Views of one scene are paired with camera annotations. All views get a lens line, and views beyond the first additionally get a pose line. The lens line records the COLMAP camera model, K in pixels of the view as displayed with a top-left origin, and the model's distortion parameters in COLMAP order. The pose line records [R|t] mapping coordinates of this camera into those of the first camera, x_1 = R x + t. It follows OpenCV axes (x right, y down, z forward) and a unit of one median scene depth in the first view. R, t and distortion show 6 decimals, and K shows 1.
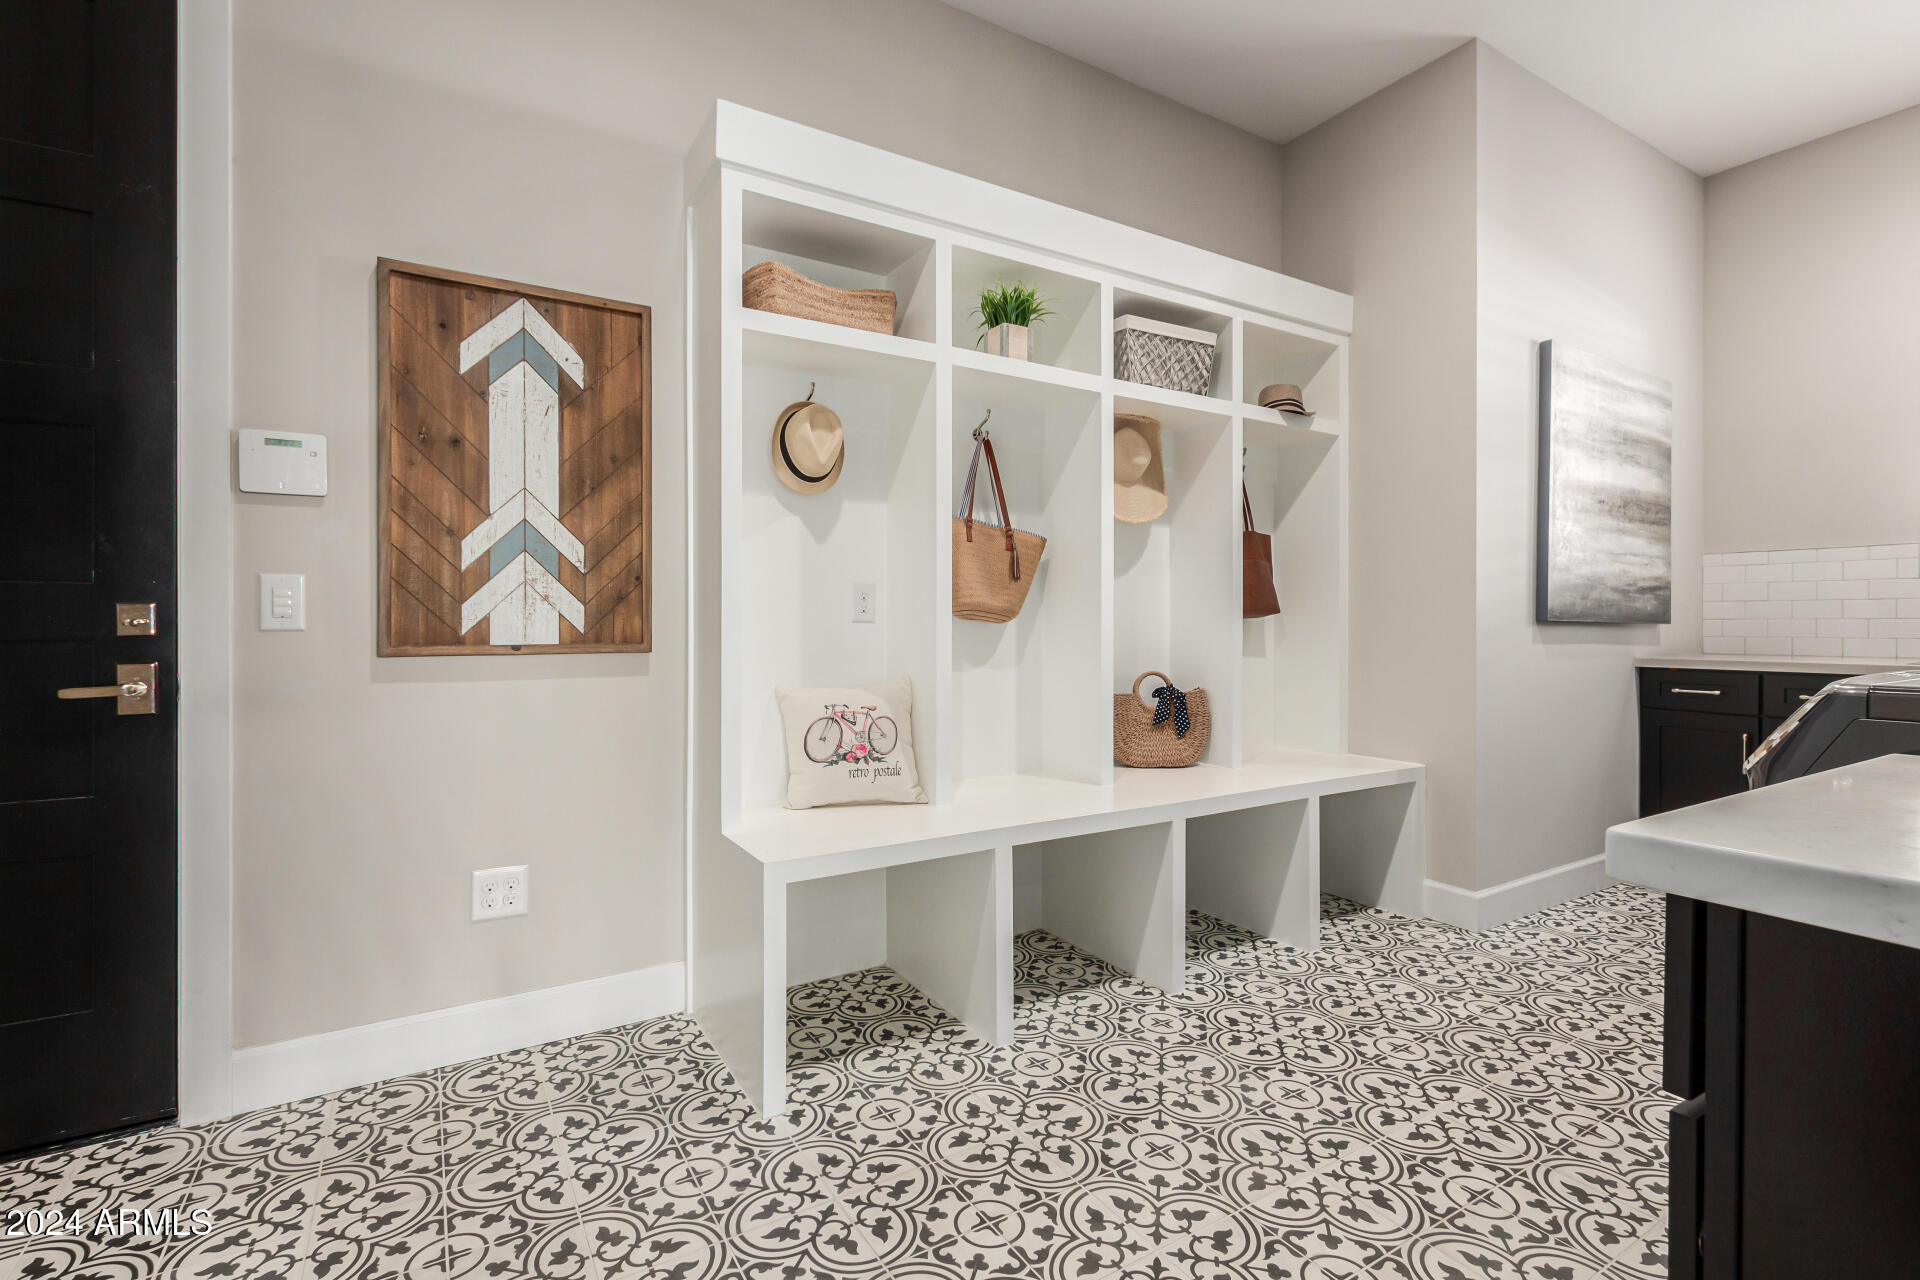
lens RADIAL K [[880.6, 0, 954.9], [0, 880.6, 628.7], [0, 0, 1]] dist [0.008800, -0.004129]
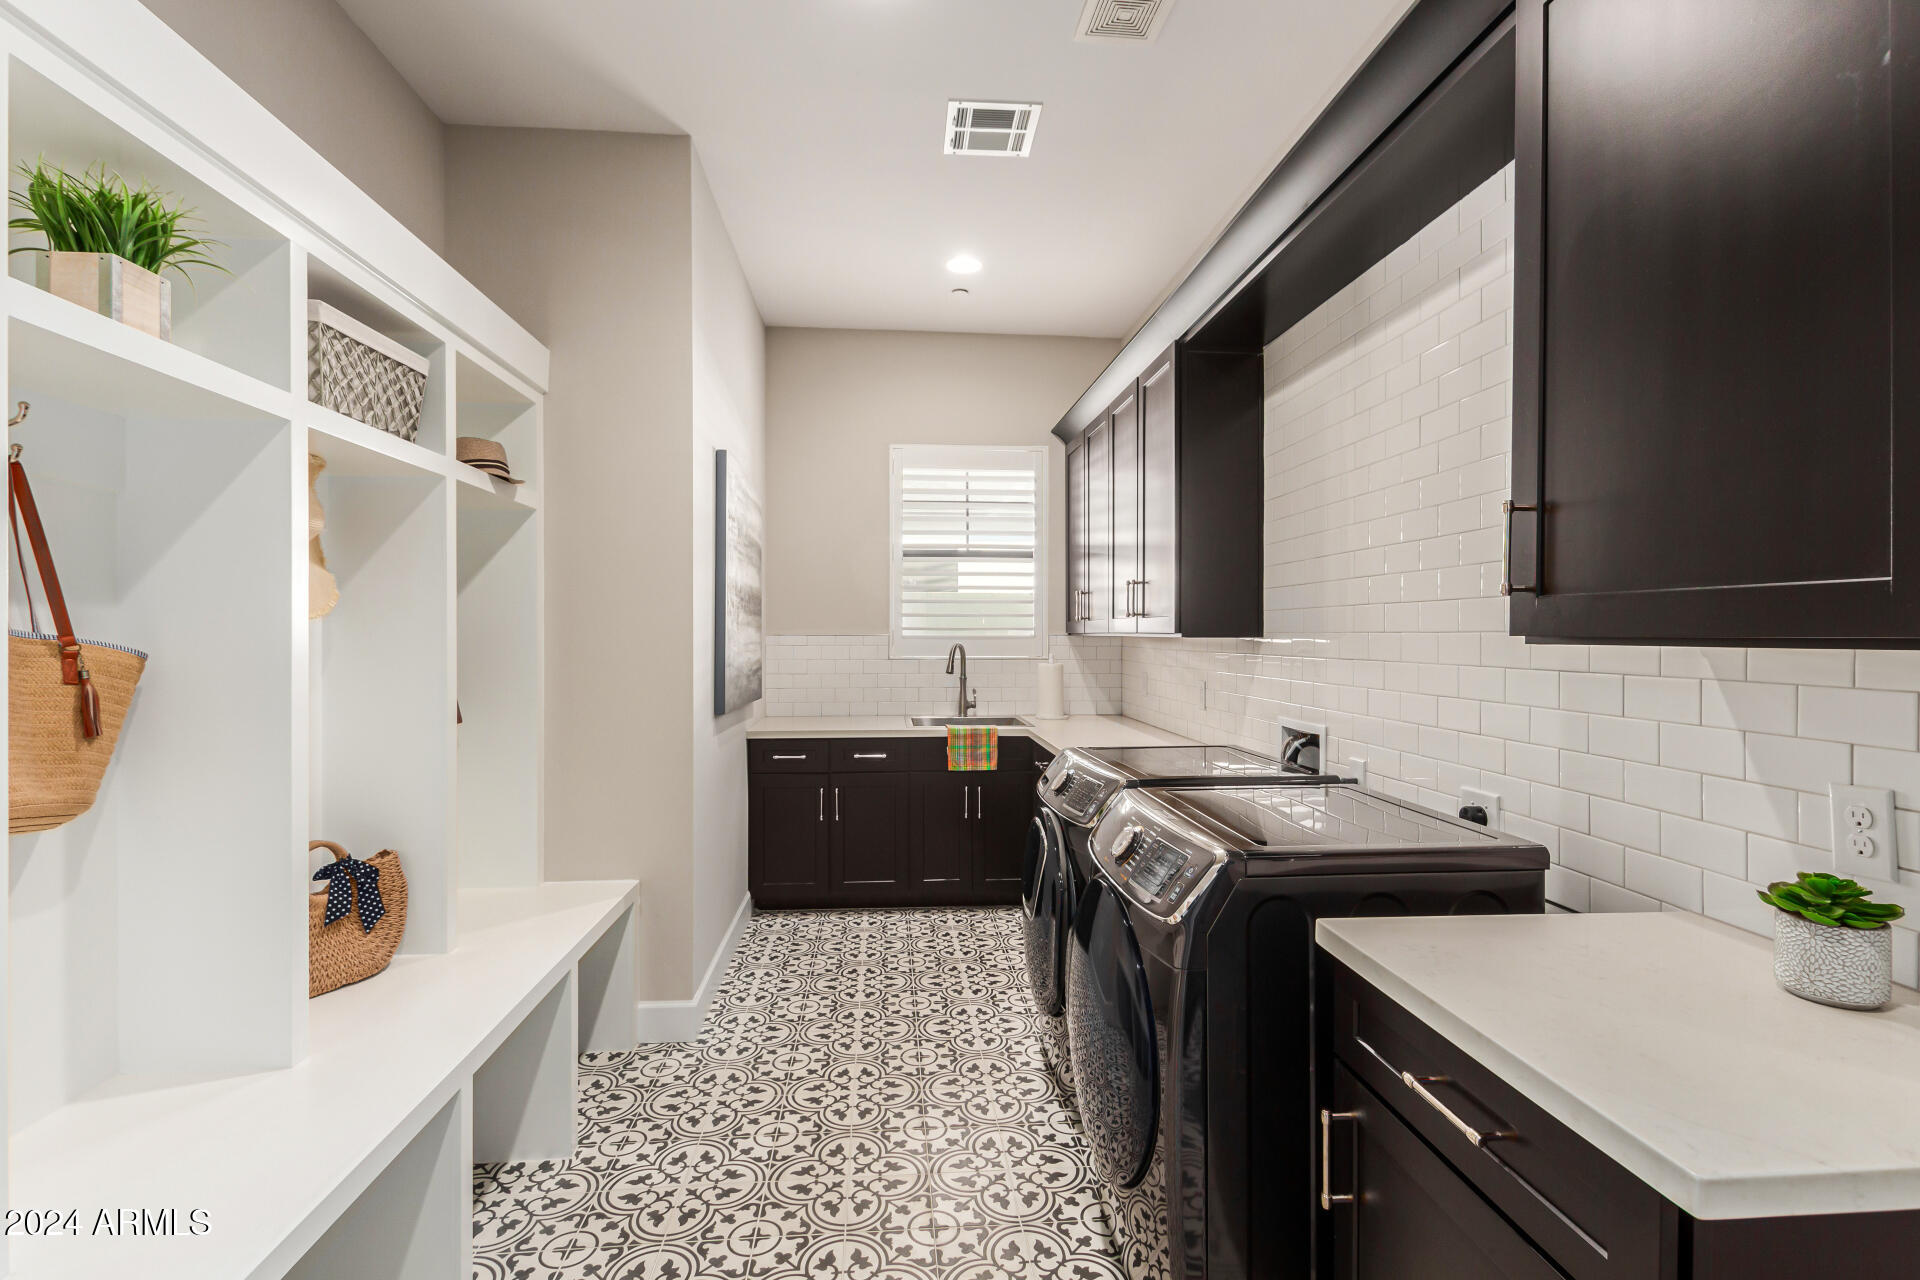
lens RADIAL K [[880.6, 0, 954.9], [0, 880.6, 628.7], [0, 0, 1]] dist [0.008800, -0.004129]
pose [[0.439638, 0.001447, 0.898174, -0.168731], [0.003901, 0.999986, -0.003520, -0.112776], [-0.898166, 0.005051, 0.439627, 0.302492]]
